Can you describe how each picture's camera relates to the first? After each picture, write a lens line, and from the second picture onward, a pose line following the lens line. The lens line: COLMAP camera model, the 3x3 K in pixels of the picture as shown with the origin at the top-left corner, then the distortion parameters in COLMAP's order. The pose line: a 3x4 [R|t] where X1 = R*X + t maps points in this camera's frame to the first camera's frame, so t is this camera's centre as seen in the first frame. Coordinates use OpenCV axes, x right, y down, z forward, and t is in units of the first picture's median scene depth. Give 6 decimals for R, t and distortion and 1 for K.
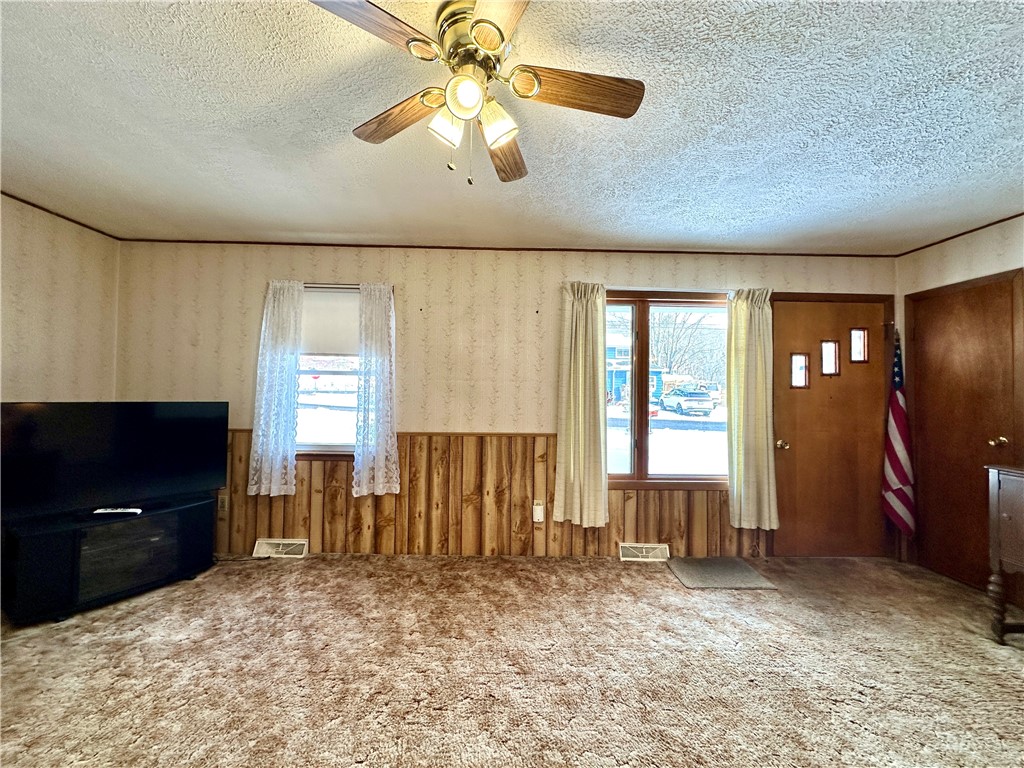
lens RADIAL K [[406.7, 0, 512.0], [0, 406.7, 384.0], [0, 0, 1]] dist [0.000277, 0.000525]
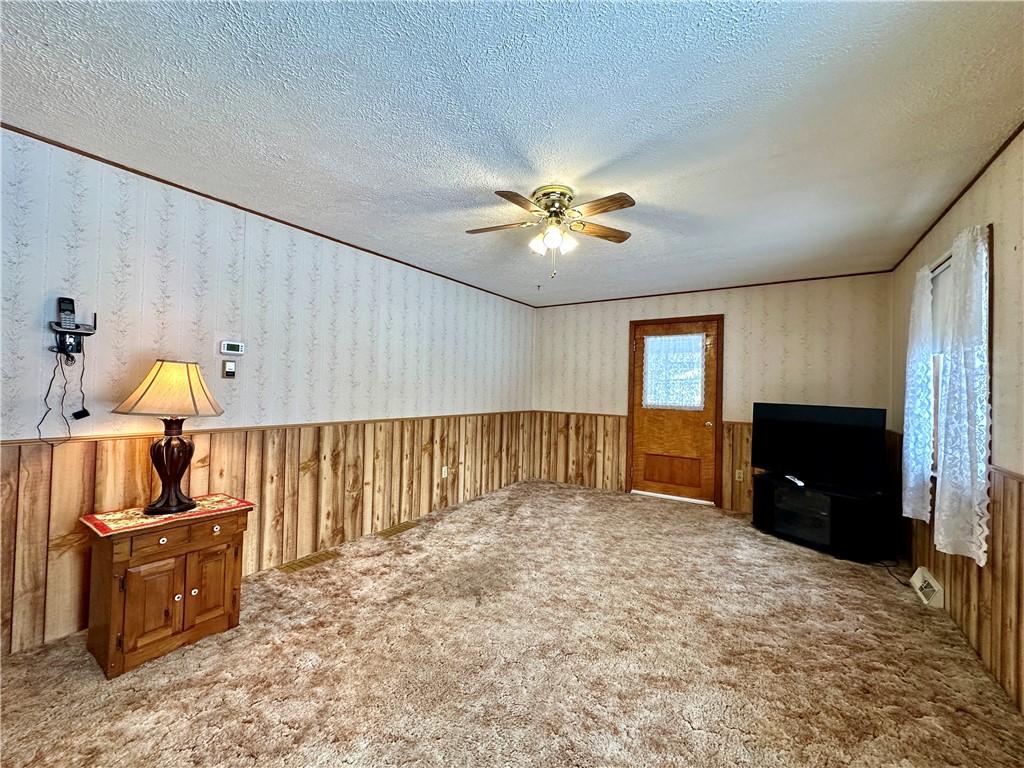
lens RADIAL K [[408.9, 0, 512.0], [0, 408.9, 384.0], [0, 0, 1]] dist [-0.002710, -0.000019]
pose [[-0.570887, -0.036986, -0.820195, 0.848575], [-0.012287, 0.999258, -0.036508, 0.037994], [0.820937, -0.010764, -0.570918, 1.056779]]
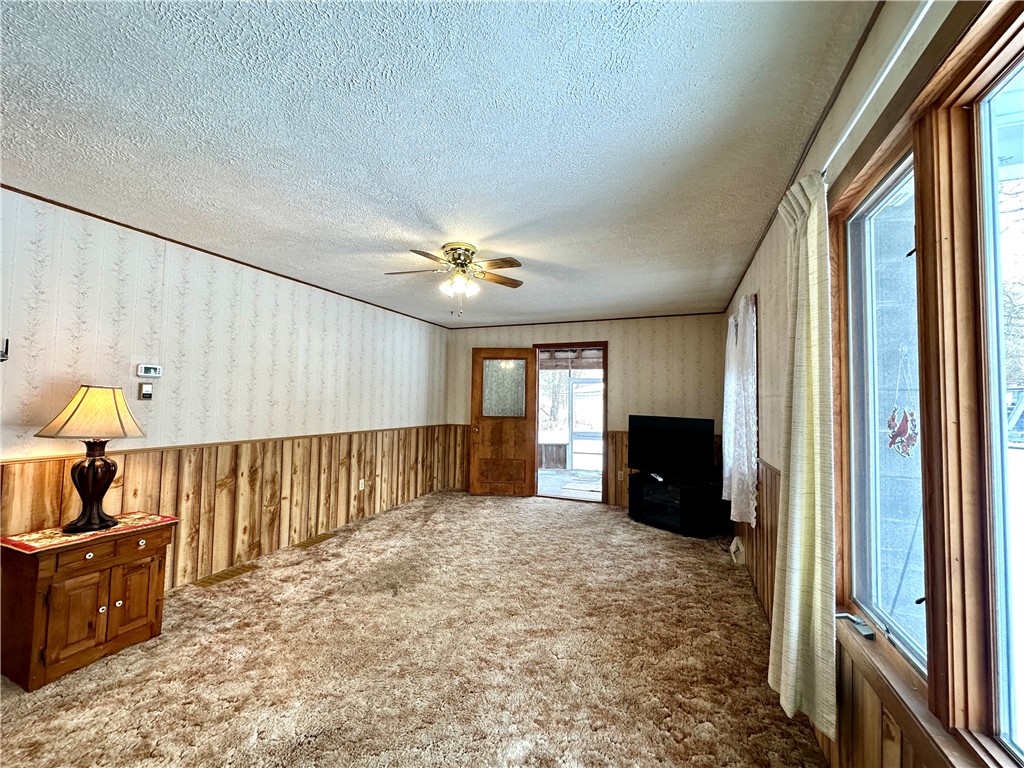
lens RADIAL K [[408.9, 0, 512.0], [0, 408.9, 384.0], [0, 0, 1]] dist [-0.002710, -0.000019]
pose [[-0.398476, -0.061124, -0.915140, 1.026671], [-0.000122, 0.997780, -0.066591, 0.021911], [0.917179, -0.026423, -0.397599, 1.199084]]
